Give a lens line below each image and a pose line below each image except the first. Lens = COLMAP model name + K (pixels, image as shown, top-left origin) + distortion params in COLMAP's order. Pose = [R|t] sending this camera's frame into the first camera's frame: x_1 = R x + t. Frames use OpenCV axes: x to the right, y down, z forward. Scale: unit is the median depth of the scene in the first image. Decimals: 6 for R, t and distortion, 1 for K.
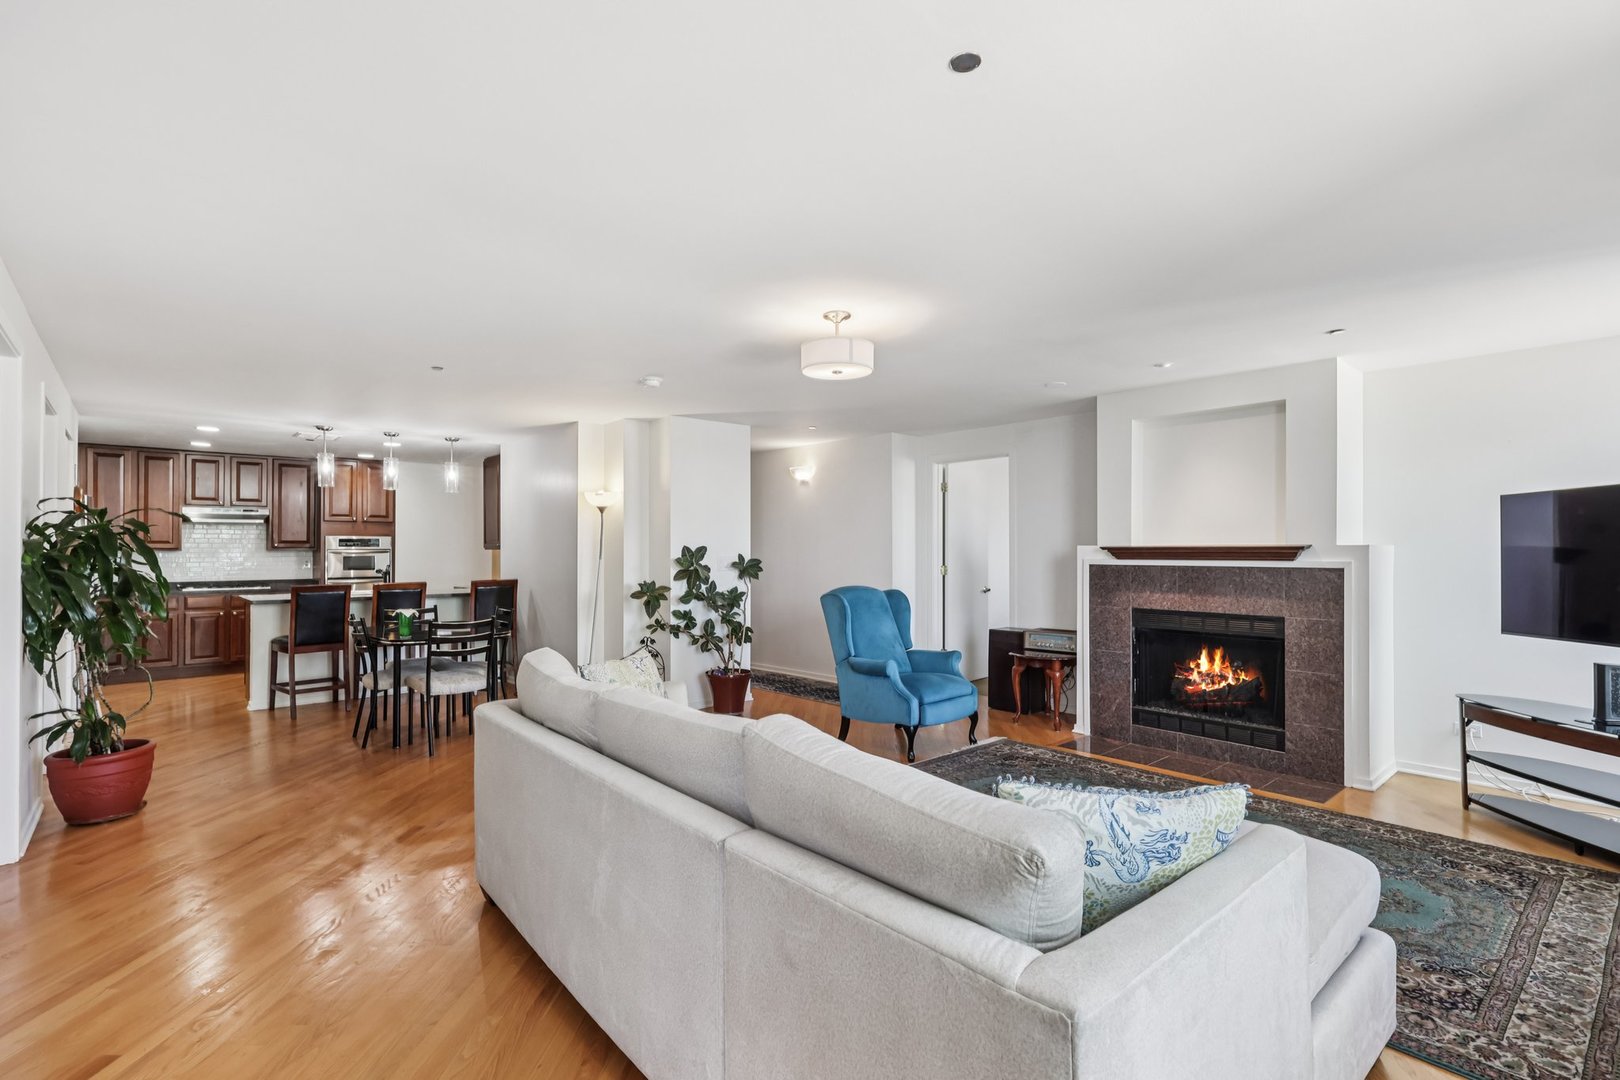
lens RADIAL K [[761.2, 0, 811.2], [0, 761.2, 546.3], [0, 0, 1]] dist [0.001163, 0.002673]
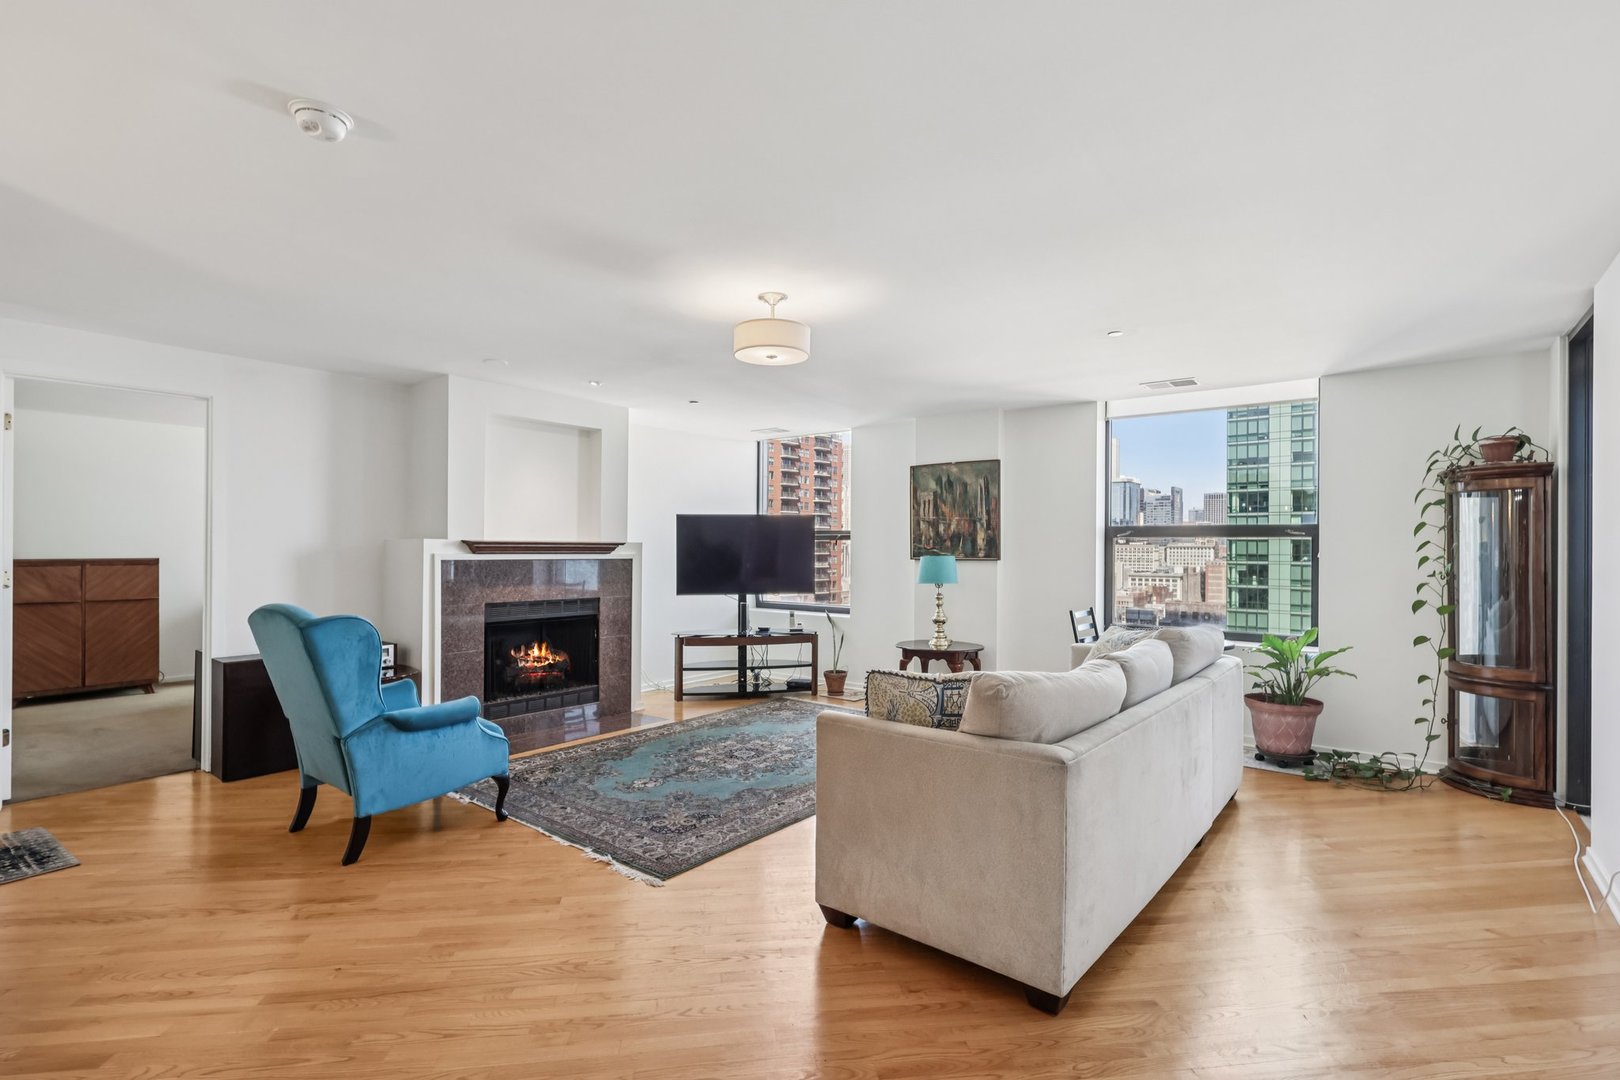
lens RADIAL K [[761.2, 0, 800.3], [0, 761.2, 546.7], [0, 0, 1]] dist [0.001163, 0.002673]
pose [[-0.182435, 0.002570, 0.983214, -0.708498], [-0.011982, 0.999917, -0.004837, 0.009077], [-0.983145, -0.012663, -0.182389, 0.895605]]
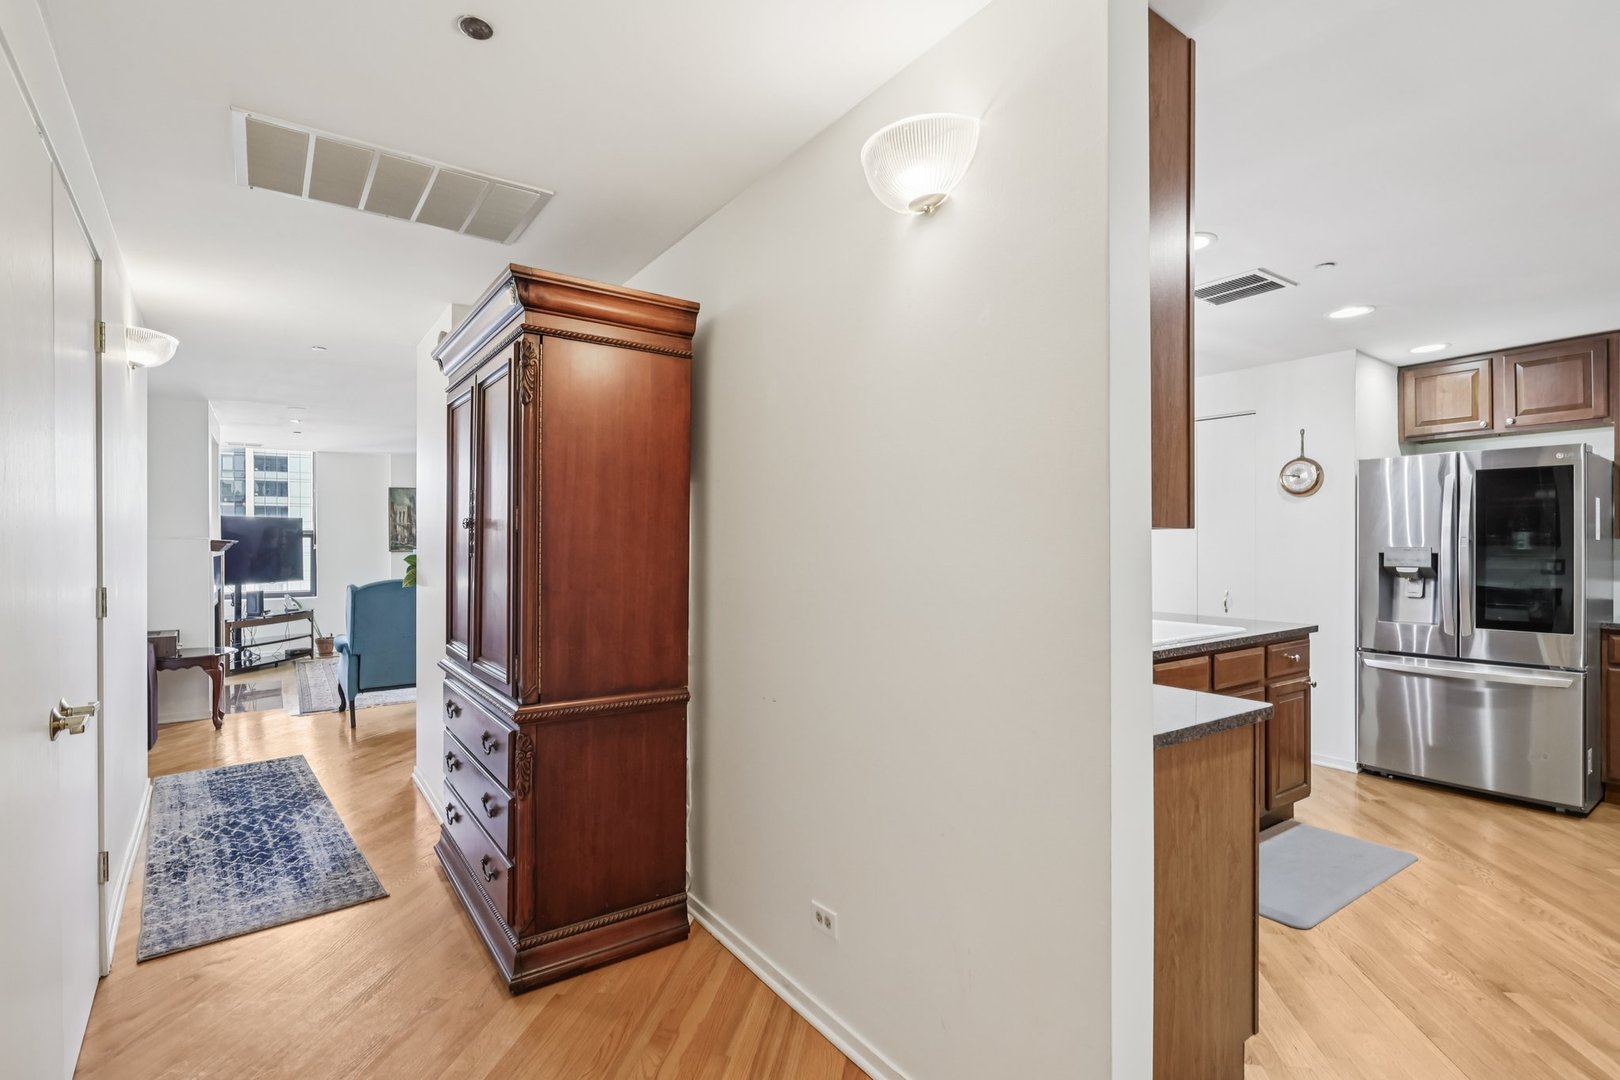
lens RADIAL K [[761.2, 0, 810.8], [0, 761.2, 540.2], [0, 0, 1]] dist [0.001163, 0.002673]
pose [[-0.994575, 0.002761, 0.103988, -0.702159], [0.001877, 0.999961, -0.008592, 0.012256], [-0.104008, -0.008350, -0.994541, 2.366807]]
